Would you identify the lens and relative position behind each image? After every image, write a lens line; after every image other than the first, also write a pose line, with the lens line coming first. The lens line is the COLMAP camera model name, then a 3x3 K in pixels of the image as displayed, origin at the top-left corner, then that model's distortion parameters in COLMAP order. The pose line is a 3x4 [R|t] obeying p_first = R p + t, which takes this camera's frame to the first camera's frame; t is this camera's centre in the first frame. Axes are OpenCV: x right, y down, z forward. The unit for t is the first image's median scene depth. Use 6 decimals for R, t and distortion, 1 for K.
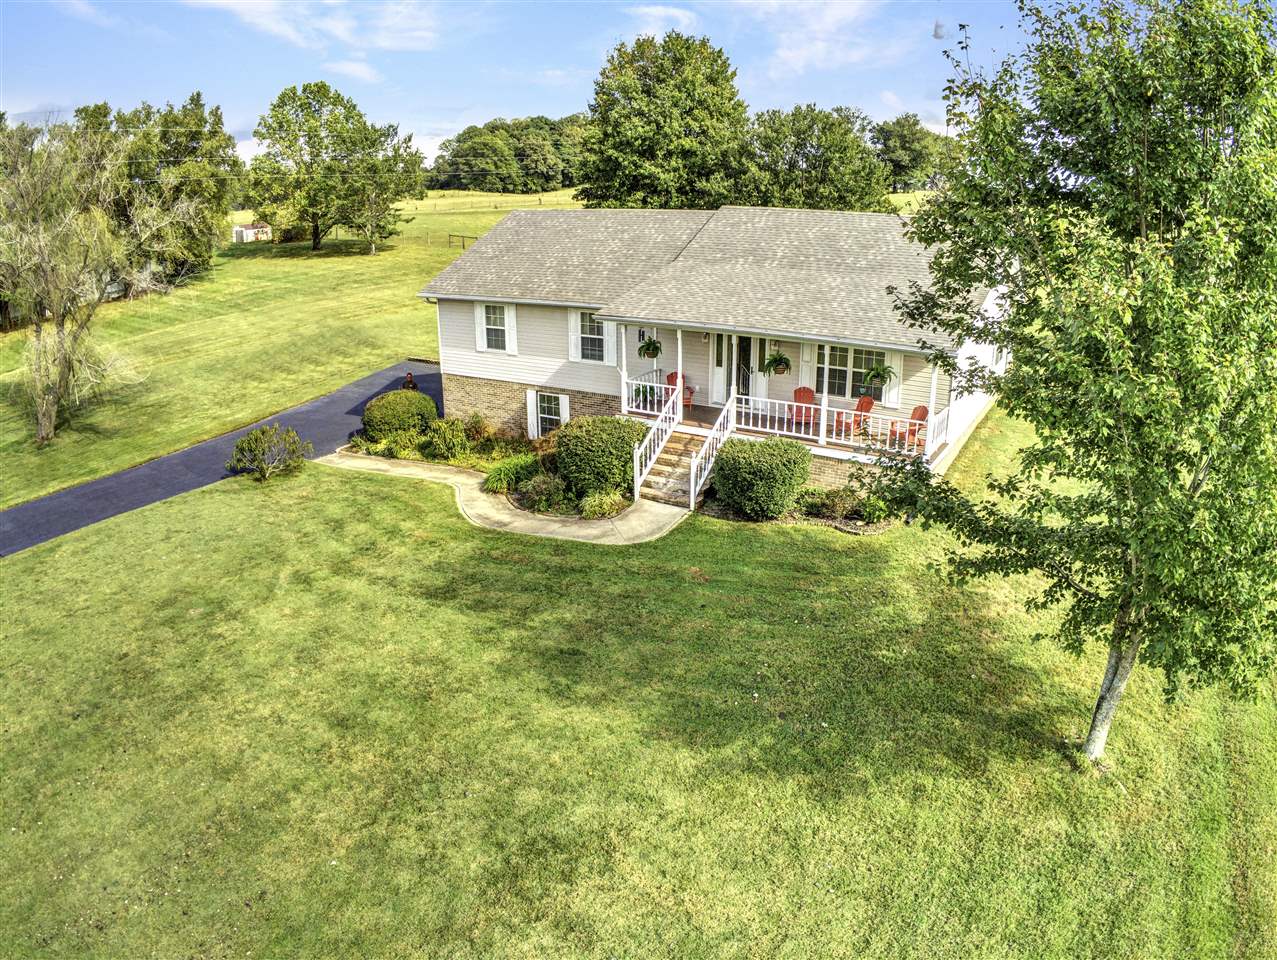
lens RADIAL K [[867.9, 0, 640.8], [0, 867.9, 482.5], [0, 0, 1]] dist [-0.261589, 0.043341]
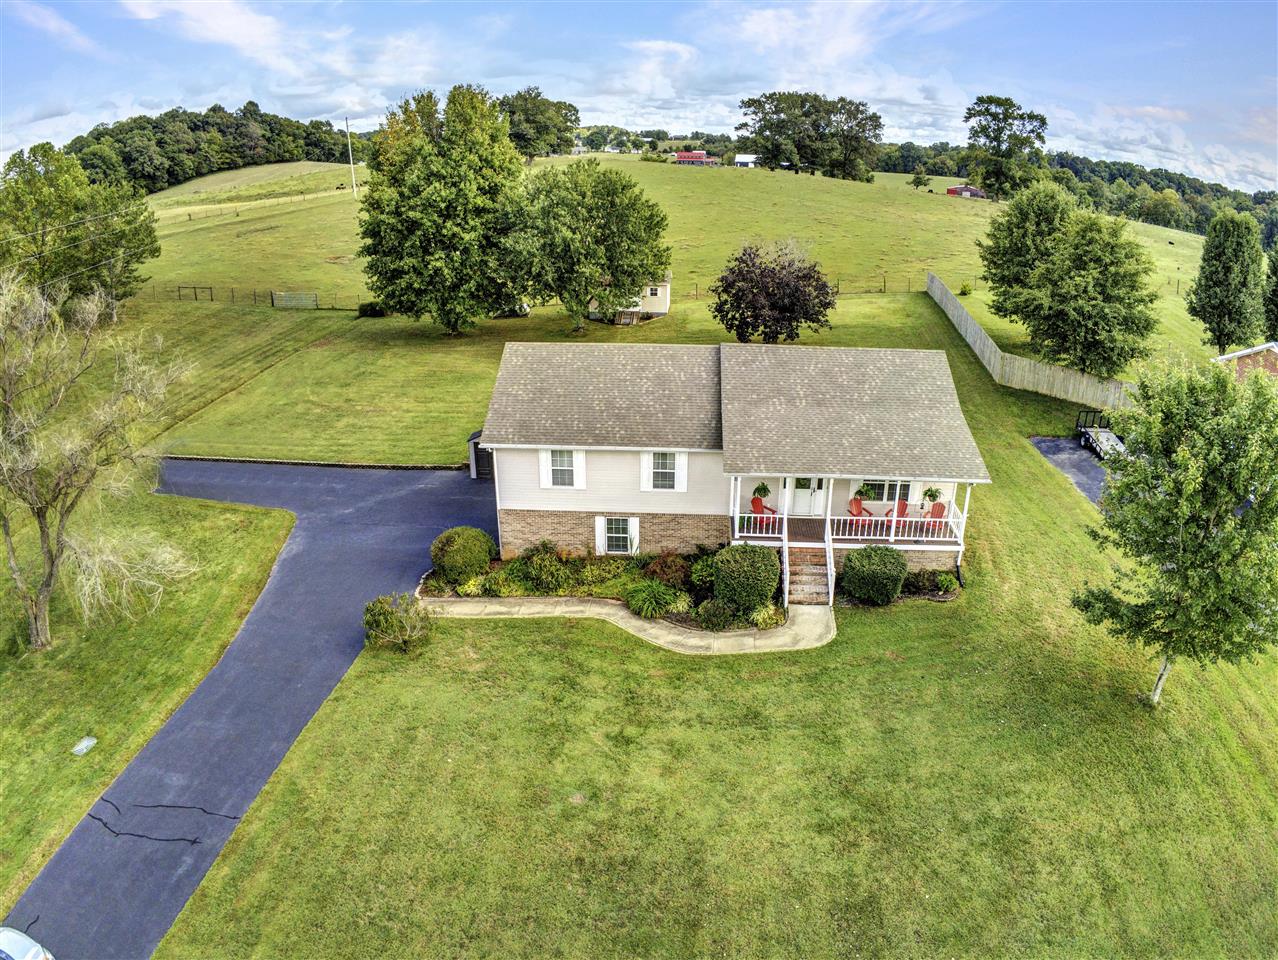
lens RADIAL K [[868.6, 0, 641.3], [0, 868.6, 482.5], [0, 0, 1]] dist [-0.261589, 0.043341]
pose [[0.889279, -0.170867, 0.424249, -0.584992], [0.148223, 0.985199, 0.086096, -0.251745], [-0.432681, -0.013680, 0.901443, -0.101803]]
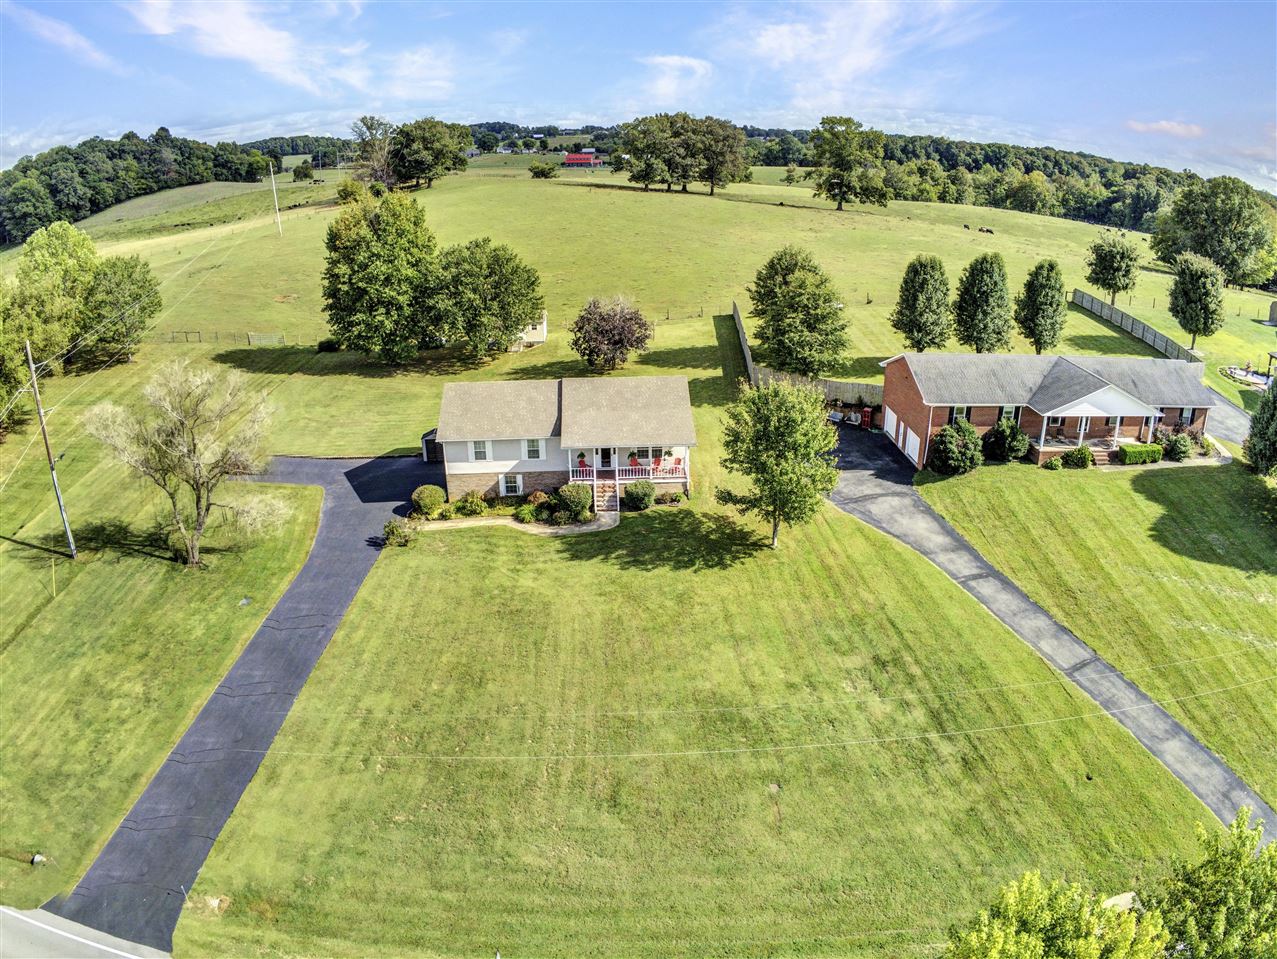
lens RADIAL K [[865.5, 0, 640.5], [0, 865.5, 482.7], [0, 0, 1]] dist [-0.264440, 0.046816]
pose [[0.828365, -0.222783, 0.513983, -0.993341], [0.189444, 0.974868, 0.117233, -0.285130], [-0.527183, 0.000260, 0.849752, -1.100572]]
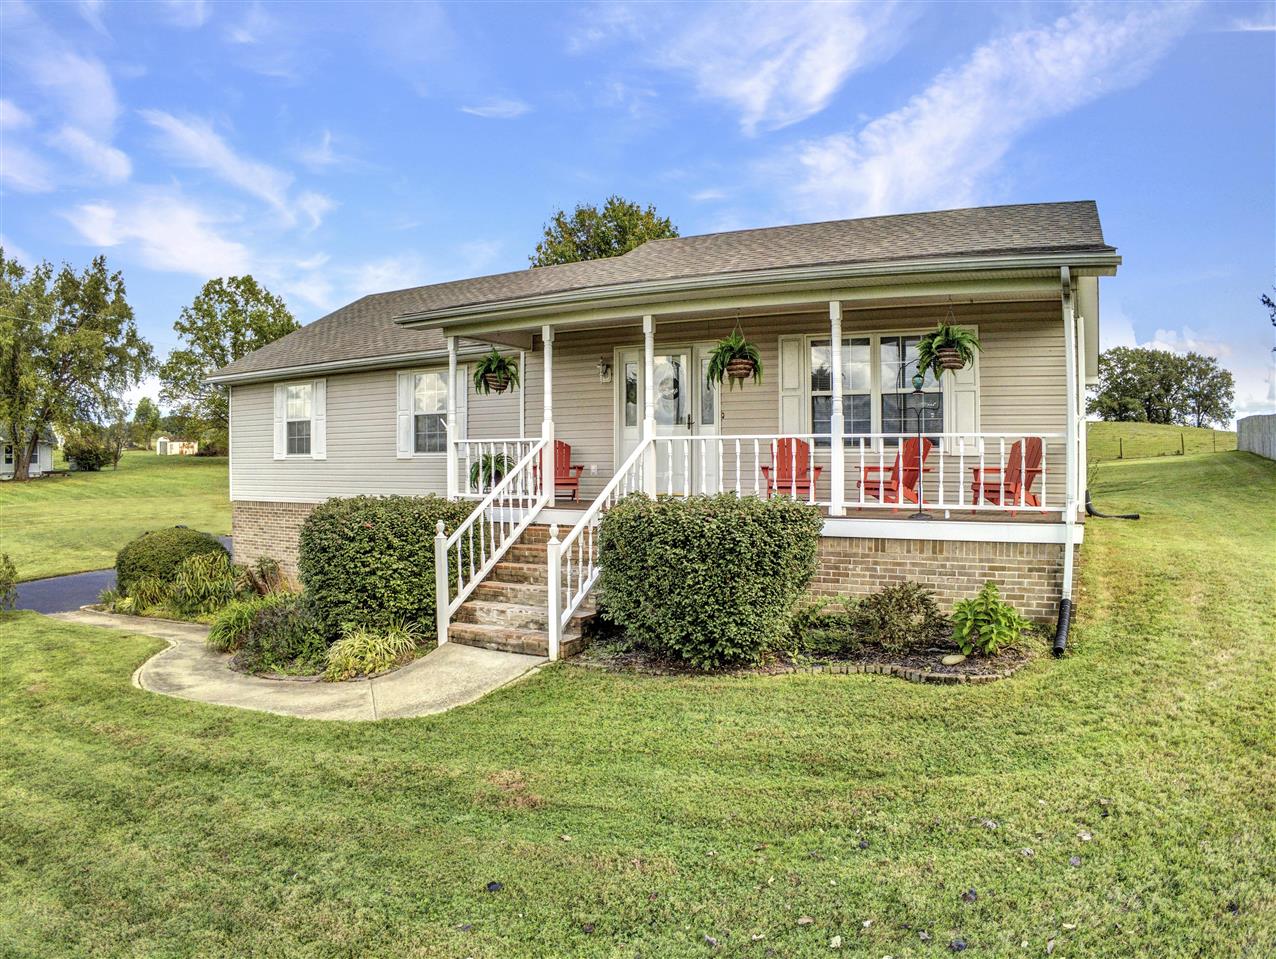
lens RADIAL K [[867.3, 0, 640.3], [0, 867.3, 482.0], [0, 0, 1]] dist [-0.261589, 0.043341]
pose [[0.999296, -0.003893, 0.037311, 0.065365], [0.014984, 0.953235, -0.301858, 0.057497], [-0.034391, 0.302205, 0.952622, 0.417047]]
